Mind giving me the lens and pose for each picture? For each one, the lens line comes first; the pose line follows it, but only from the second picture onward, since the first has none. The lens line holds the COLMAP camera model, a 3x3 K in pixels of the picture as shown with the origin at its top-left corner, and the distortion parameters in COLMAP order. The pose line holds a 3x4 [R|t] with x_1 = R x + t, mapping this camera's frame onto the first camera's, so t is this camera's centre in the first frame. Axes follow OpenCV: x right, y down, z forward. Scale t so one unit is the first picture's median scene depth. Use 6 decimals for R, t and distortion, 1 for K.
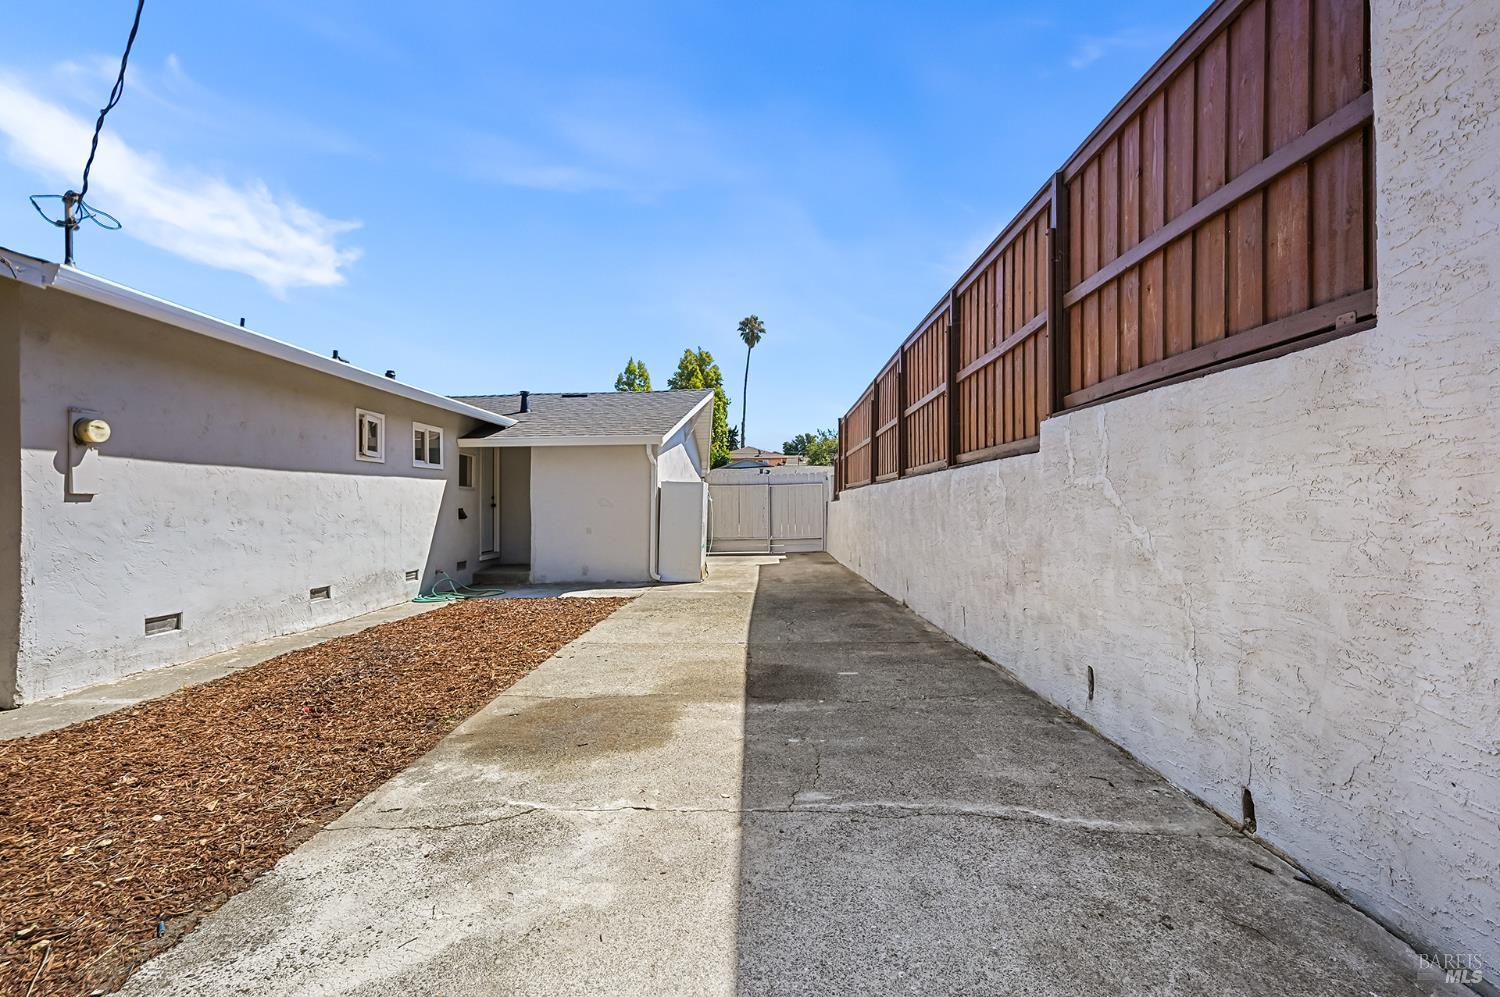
lens RADIAL K [[693.5, 0, 781.2], [0, 693.5, 506.5], [0, 0, 1]] dist [0.012035, -0.000012]
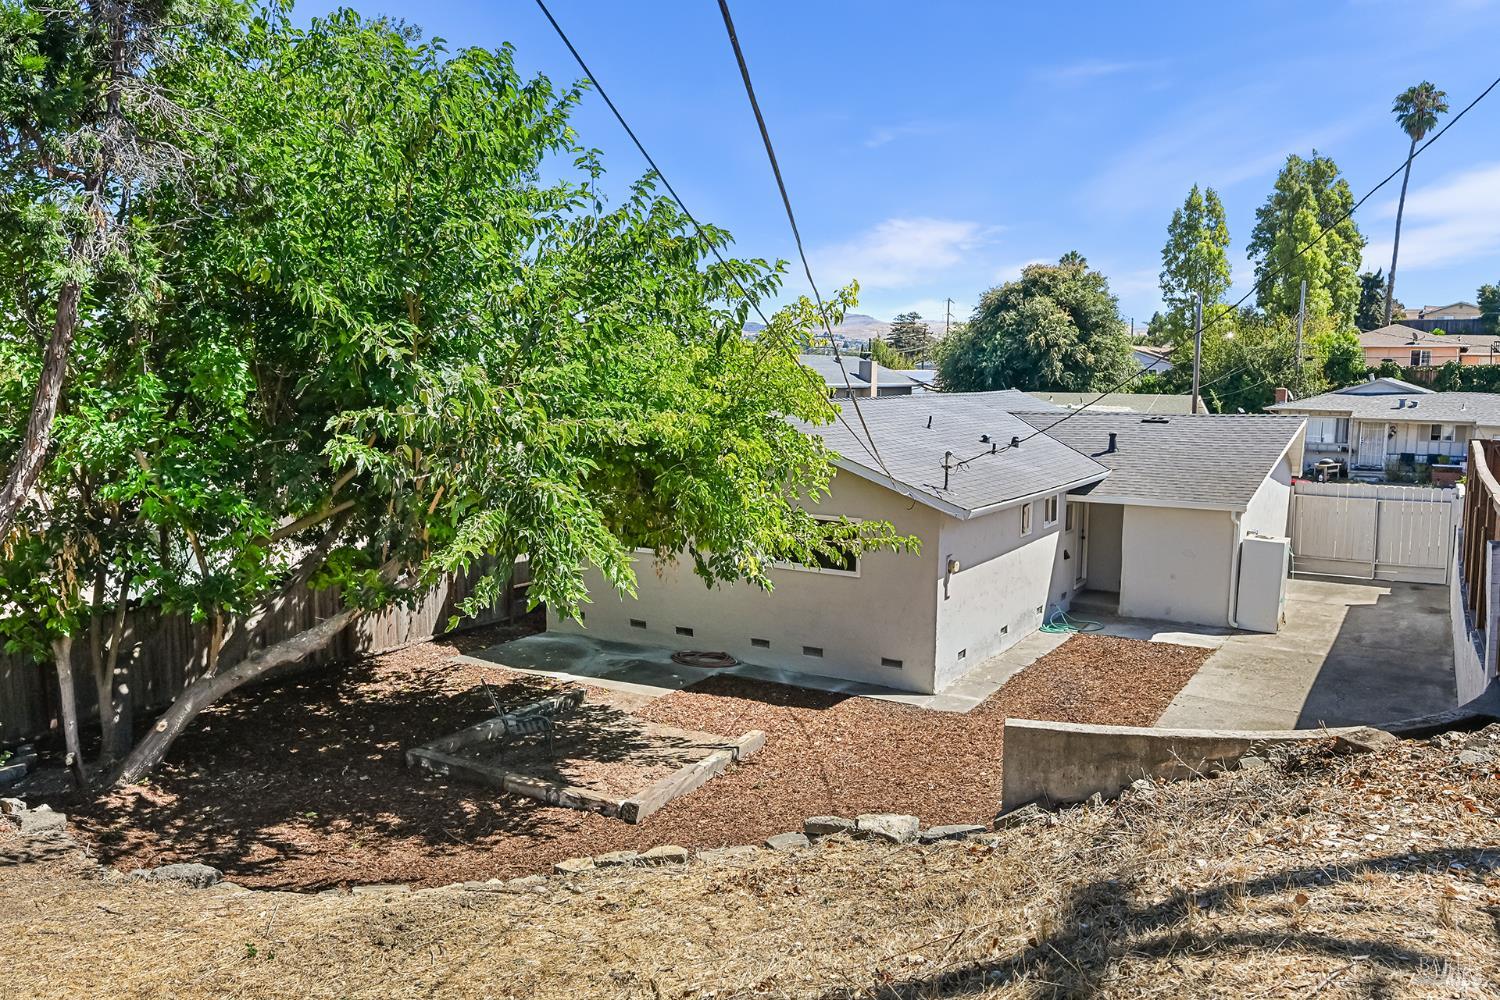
lens RADIAL K [[1153.6, 0, 755.2], [0, 1153.6, 498.8], [0, 0, 1]] dist [0.005145, 0.014919]
pose [[0.847501, 0.064207, -0.526897, 0.089085], [-0.005587, 0.993681, 0.112103, -0.200997], [0.530765, -0.092064, 0.842504, -0.636329]]
